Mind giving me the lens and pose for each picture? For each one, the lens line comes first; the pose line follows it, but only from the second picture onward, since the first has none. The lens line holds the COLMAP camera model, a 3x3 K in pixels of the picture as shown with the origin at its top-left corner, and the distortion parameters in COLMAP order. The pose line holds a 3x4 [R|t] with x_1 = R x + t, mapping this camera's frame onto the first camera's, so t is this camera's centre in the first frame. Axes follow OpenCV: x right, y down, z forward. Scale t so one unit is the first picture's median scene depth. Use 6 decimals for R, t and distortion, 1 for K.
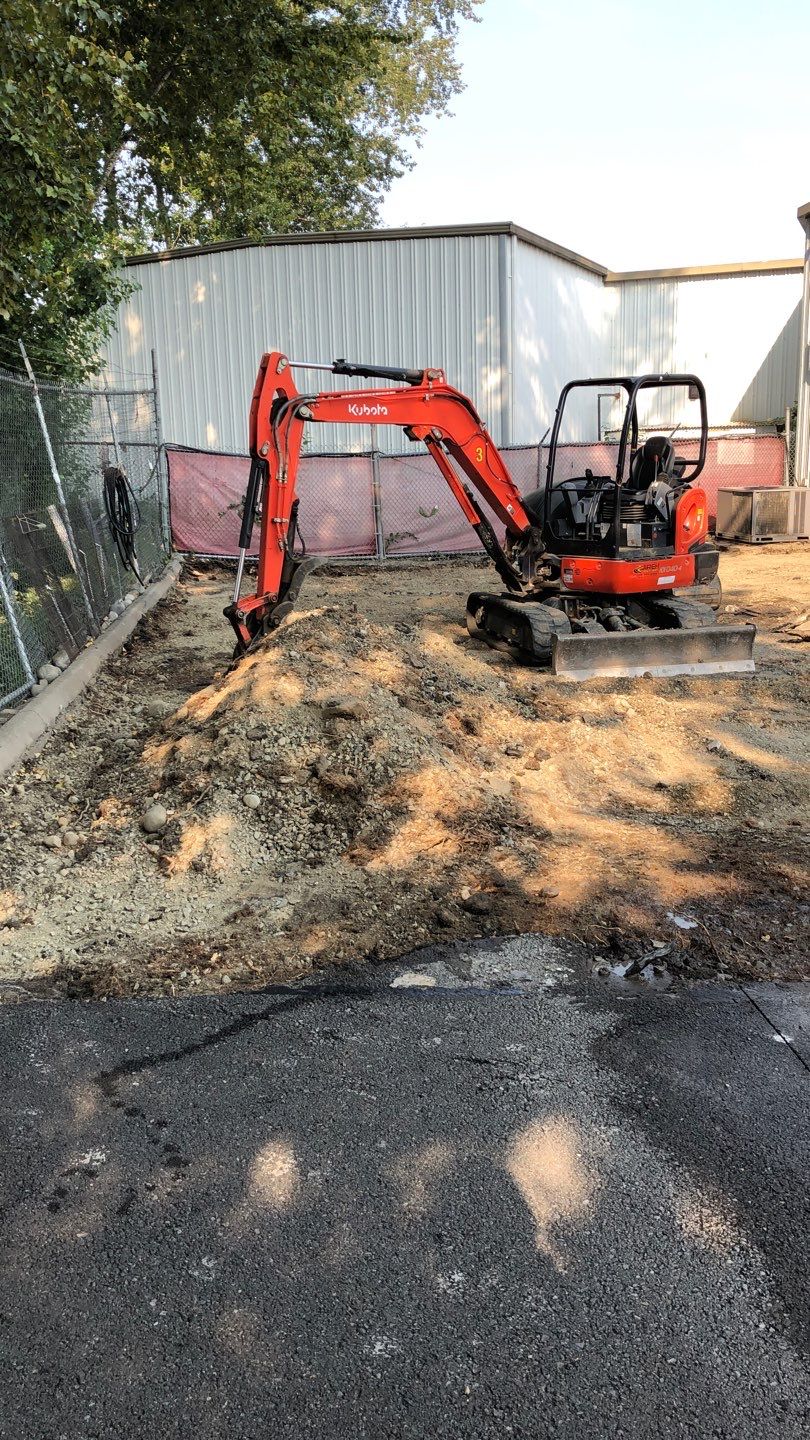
lens RADIAL K [[1129.7, 0, 357.5], [0, 1129.7, 716.2], [0, 0, 1]] dist [0.000465, -0.003788]
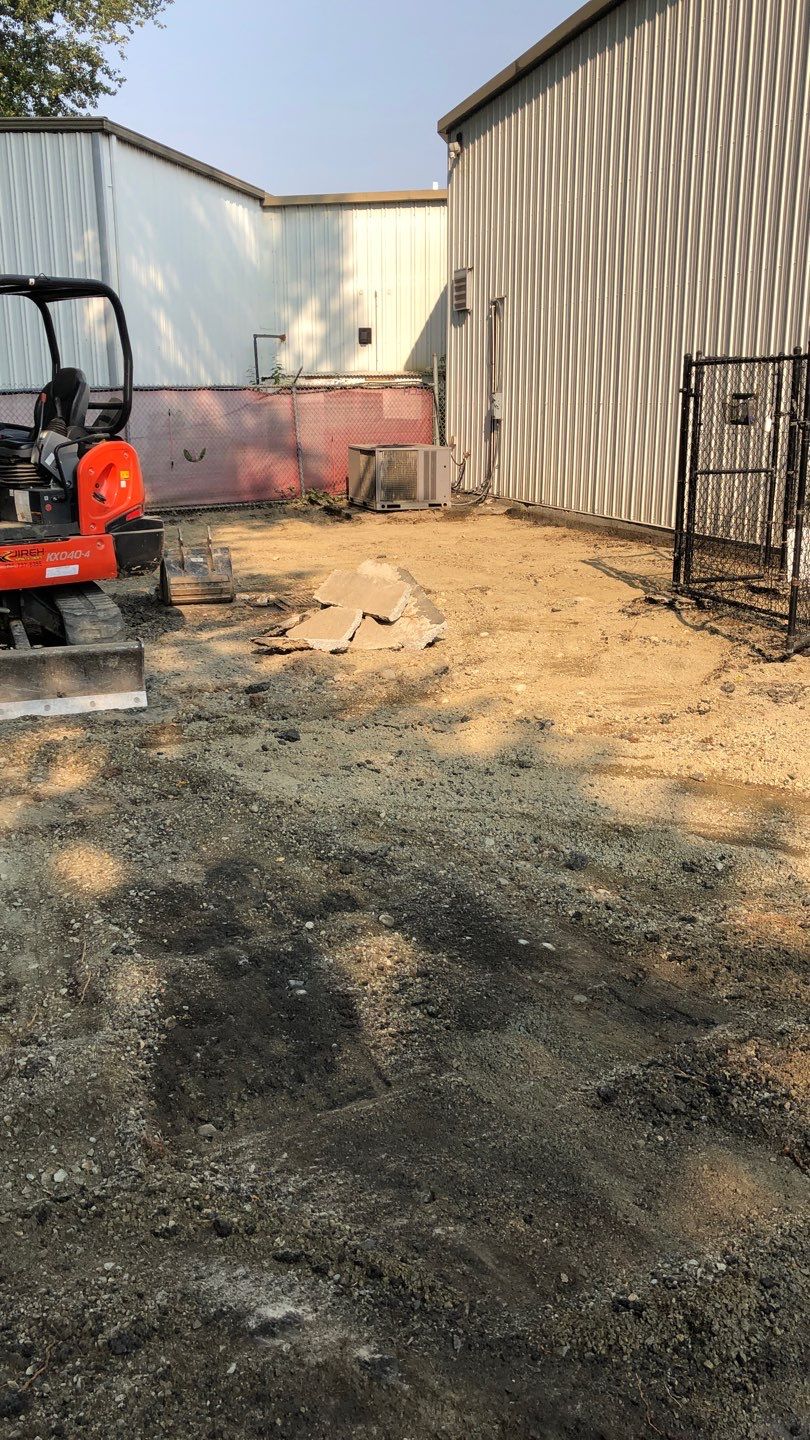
lens RADIAL K [[1167.7, 0, 368.9], [0, 1167.7, 698.3], [0, 0, 1]] dist [0.000478, -0.015135]
pose [[0.981689, -0.021139, 0.189316, 0.353686], [0.018020, 0.999672, 0.018180, -0.056278], [-0.189639, -0.014436, 0.981748, 0.273882]]
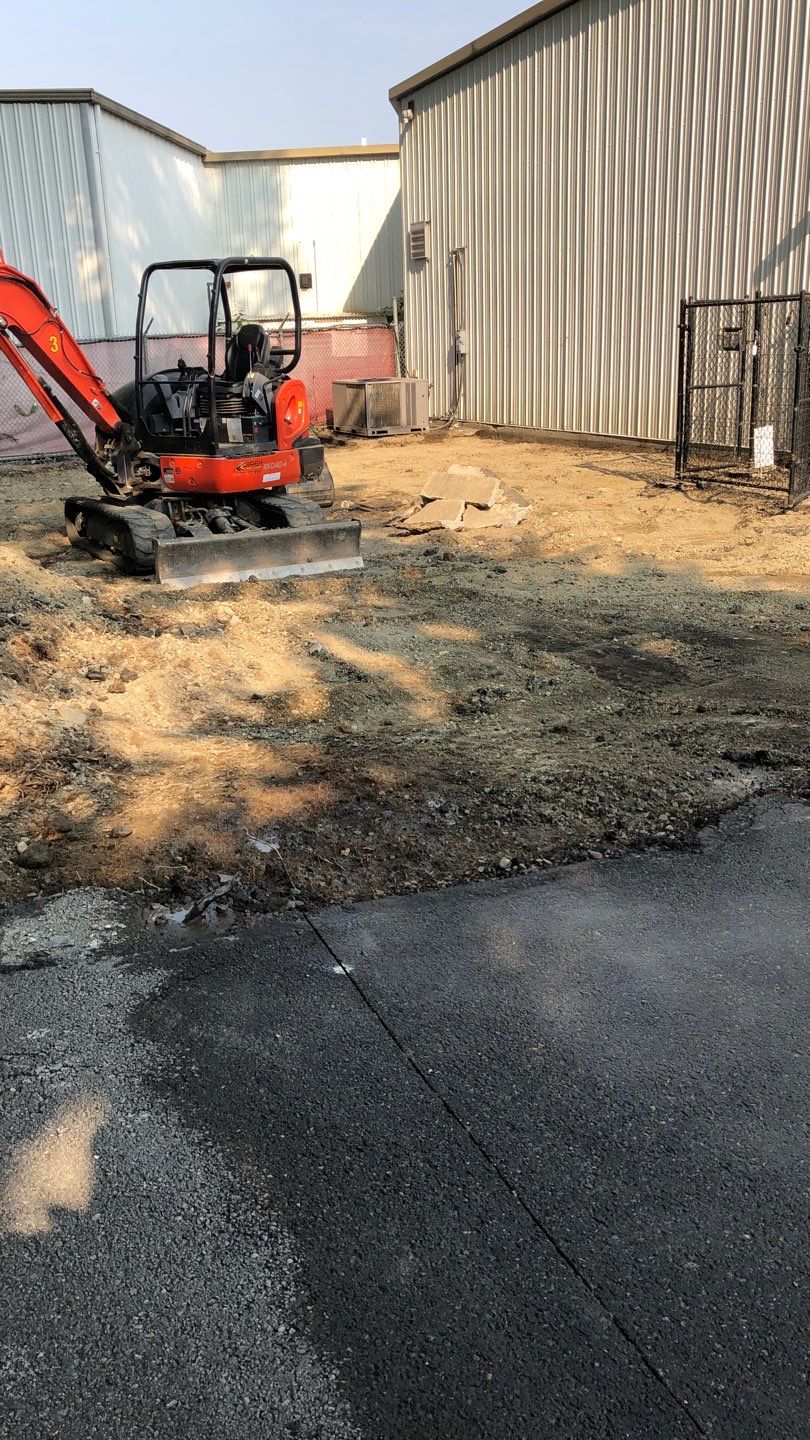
lens RADIAL K [[1167.7, 0, 368.9], [0, 1167.7, 698.3], [0, 0, 1]] dist [0.000478, -0.015135]
pose [[0.949110, -0.097237, 0.299558, 0.041802], [0.078583, 0.994177, 0.073732, -0.000849], [-0.304983, -0.046439, 0.951225, 0.030808]]
